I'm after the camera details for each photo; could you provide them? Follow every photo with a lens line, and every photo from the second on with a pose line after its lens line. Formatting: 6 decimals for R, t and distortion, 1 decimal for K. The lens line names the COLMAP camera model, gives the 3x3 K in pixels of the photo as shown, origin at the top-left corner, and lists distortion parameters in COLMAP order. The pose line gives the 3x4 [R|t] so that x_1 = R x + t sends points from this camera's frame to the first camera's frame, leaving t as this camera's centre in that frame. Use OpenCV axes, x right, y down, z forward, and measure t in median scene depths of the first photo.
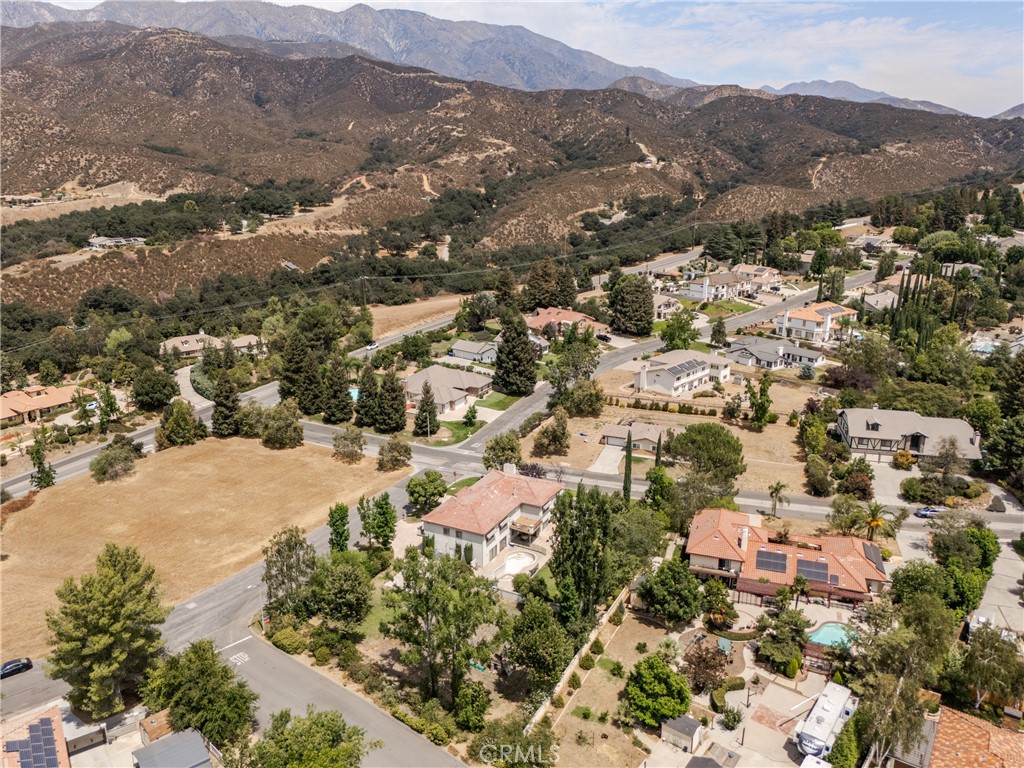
lens RADIAL K [[763.9, 0, 516.1], [0, 763.9, 383.1], [0, 0, 1]] dist [0.062980, -0.061879]
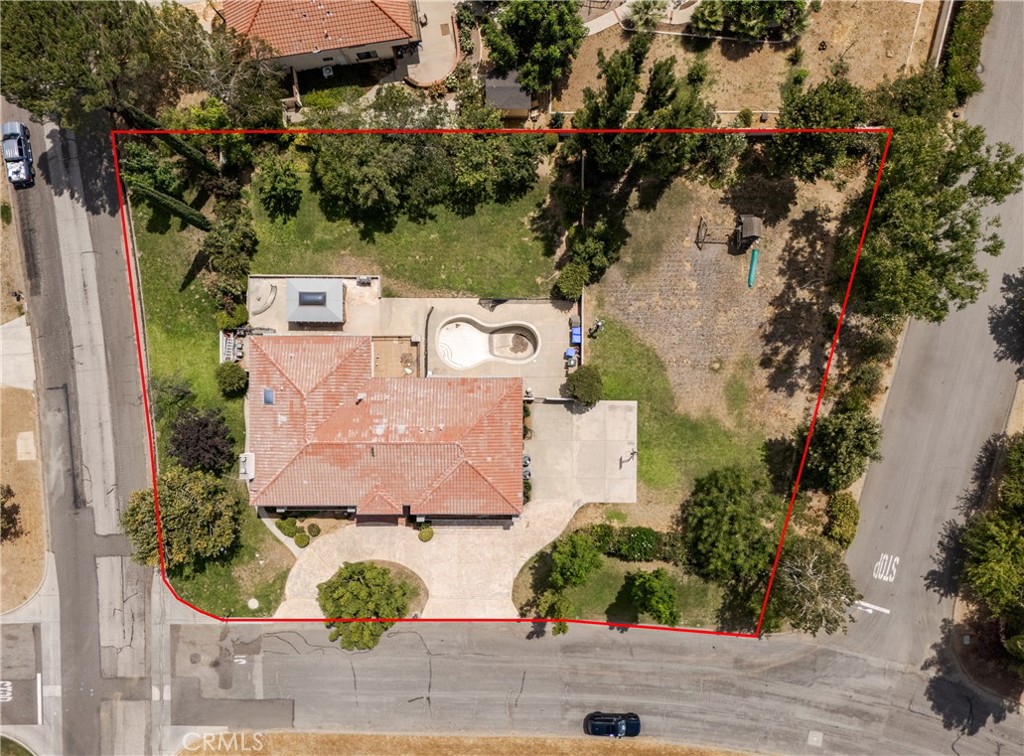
lens RADIAL K [[806.4, 0, 532.6], [0, 806.4, 388.6], [0, 0, 1]] dist [0.033663, -0.012675]
pose [[-0.449264, -0.893392, -0.003397, -0.023389], [0.266515, -0.137651, 0.953951, -0.165555], [-0.852720, 0.427671, 0.299944, 0.382658]]
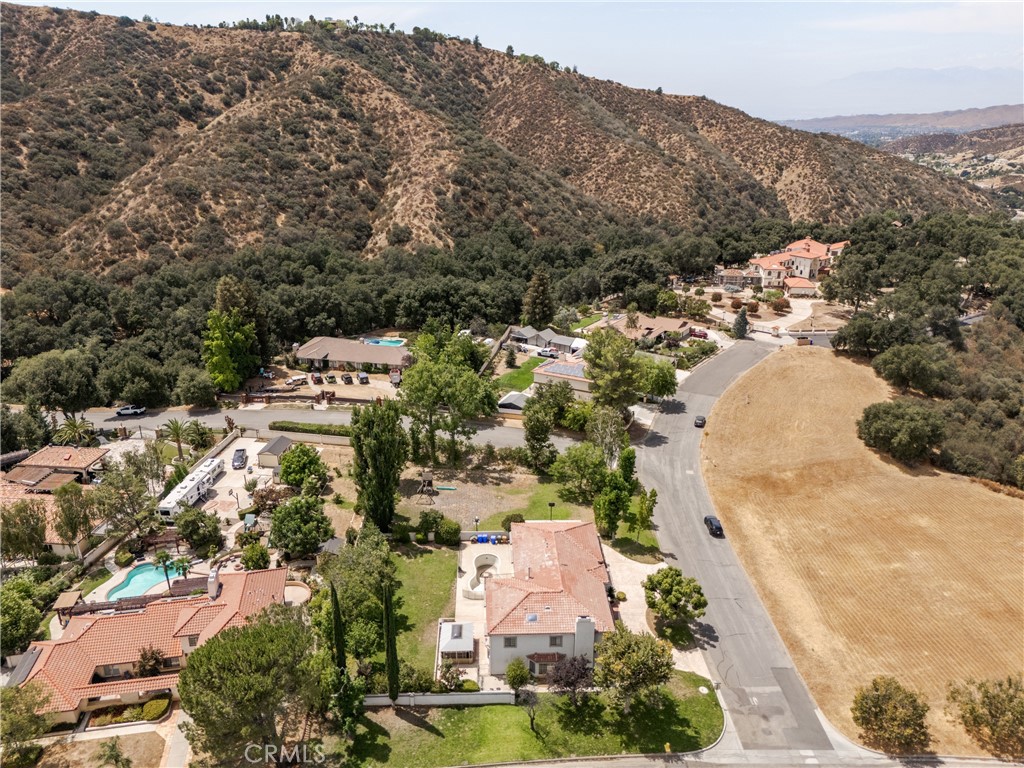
lens RADIAL K [[763.9, 0, 516.1], [0, 763.9, 383.1], [0, 0, 1]] dist [0.062980, -0.061879]
pose [[-0.873604, 0.162451, -0.458722, 0.161559], [-0.147303, 0.810139, 0.567430, -0.213888], [0.463808, 0.563281, -0.683811, 0.716037]]
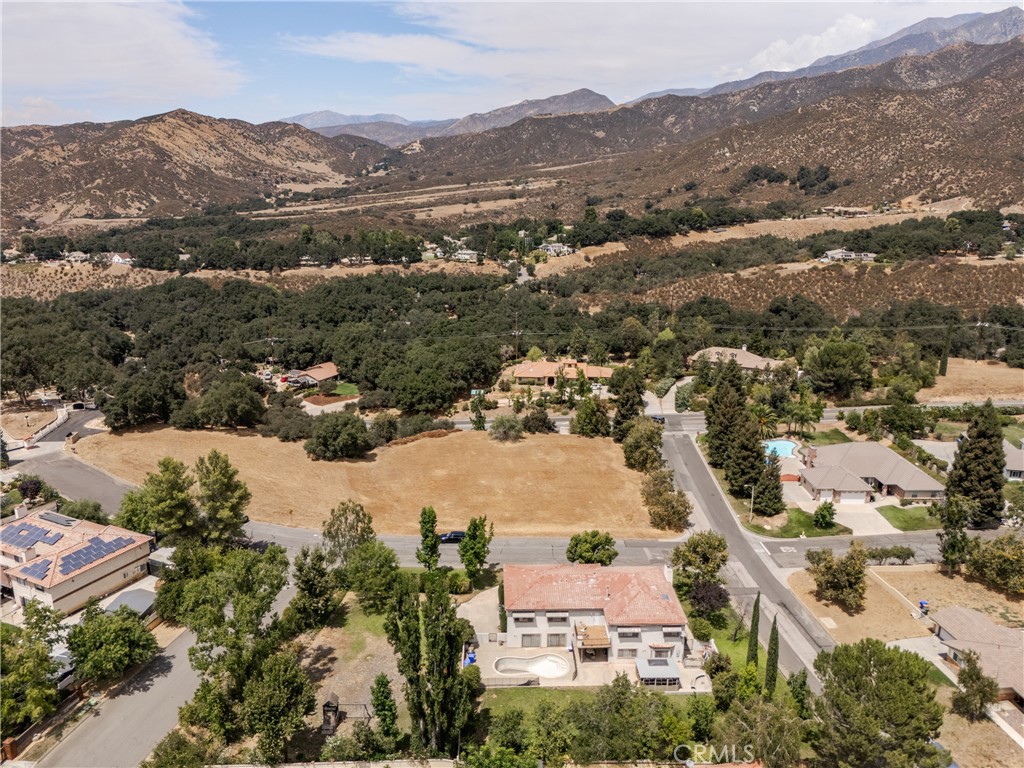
lens RADIAL K [[774.2, 0, 512.0], [0, 774.2, 384.0], [0, 0, 1]] dist [0.062500, -0.063625]
pose [[0.486257, 0.234632, -0.841726, 0.293718], [-0.251125, 0.960162, 0.122574, -0.069412], [0.836953, 0.151776, 0.525807, 0.239559]]
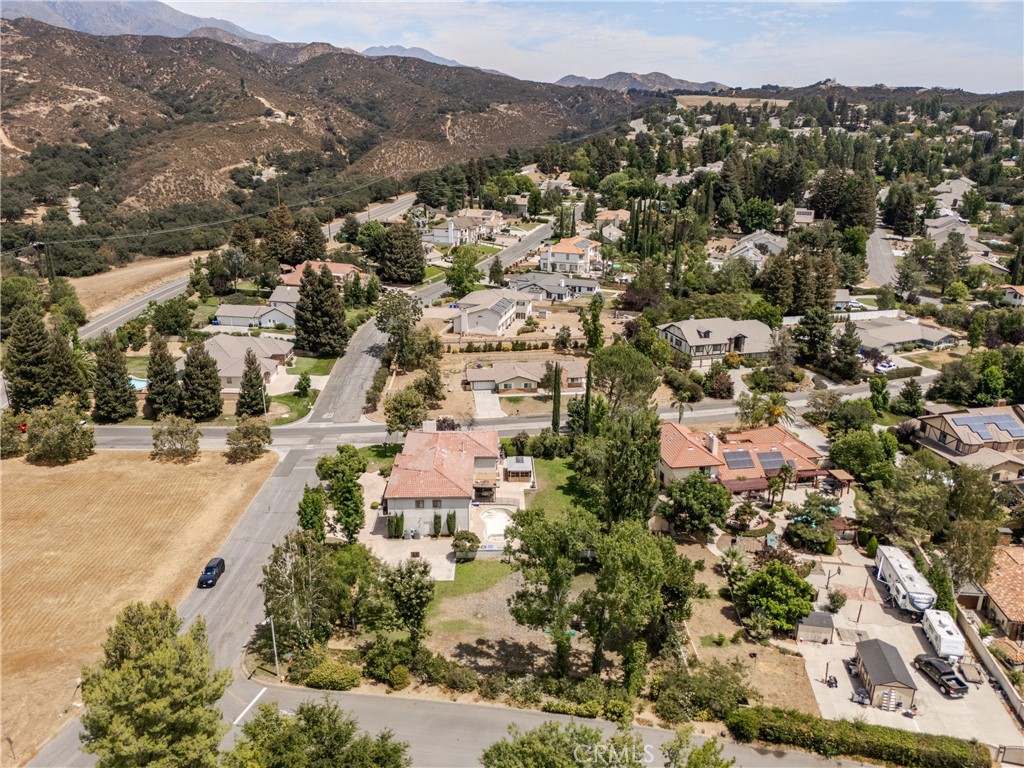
lens RADIAL K [[763.9, 0, 516.1], [0, 763.9, 383.1], [0, 0, 1]] dist [0.062980, -0.061879]
pose [[0.879495, -0.147393, 0.452509, -0.173346], [0.127380, 0.989046, 0.074580, 0.005707], [-0.458545, -0.007953, 0.888635, 0.095987]]
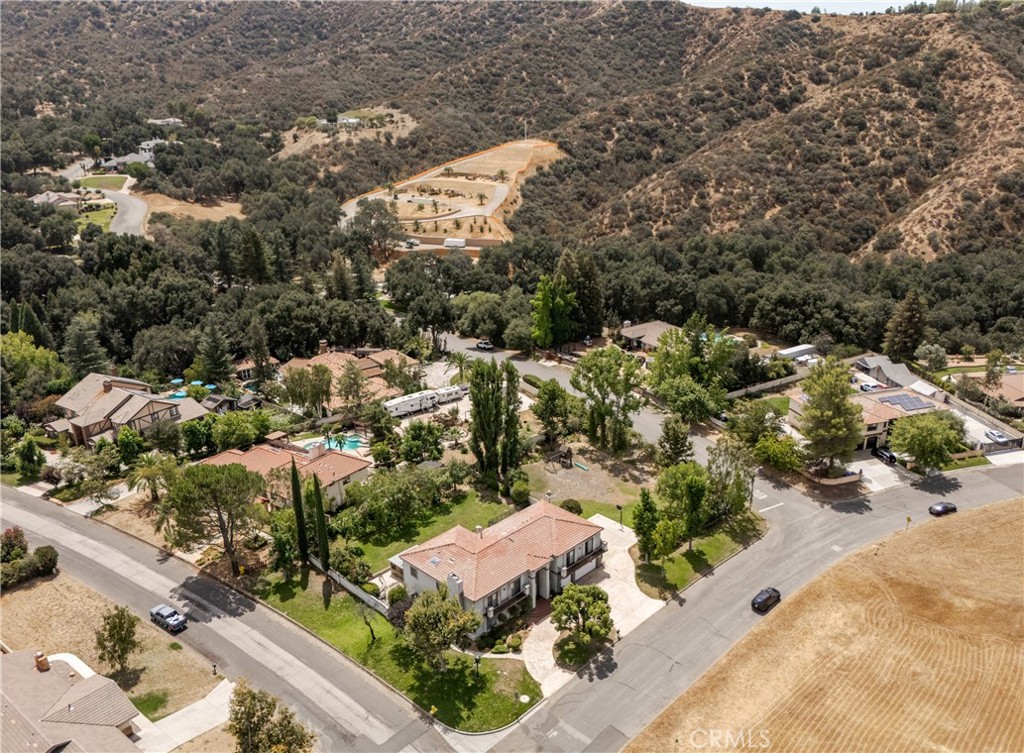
lens RADIAL K [[806.4, 0, 532.6], [0, 806.4, 387.1], [0, 0, 1]] dist [0.033663, -0.012675]
pose [[-0.956109, -0.098572, 0.275933, -0.136683], [0.087733, 0.802206, 0.590566, -0.235191], [-0.279568, 0.588854, -0.758348, 0.782598]]
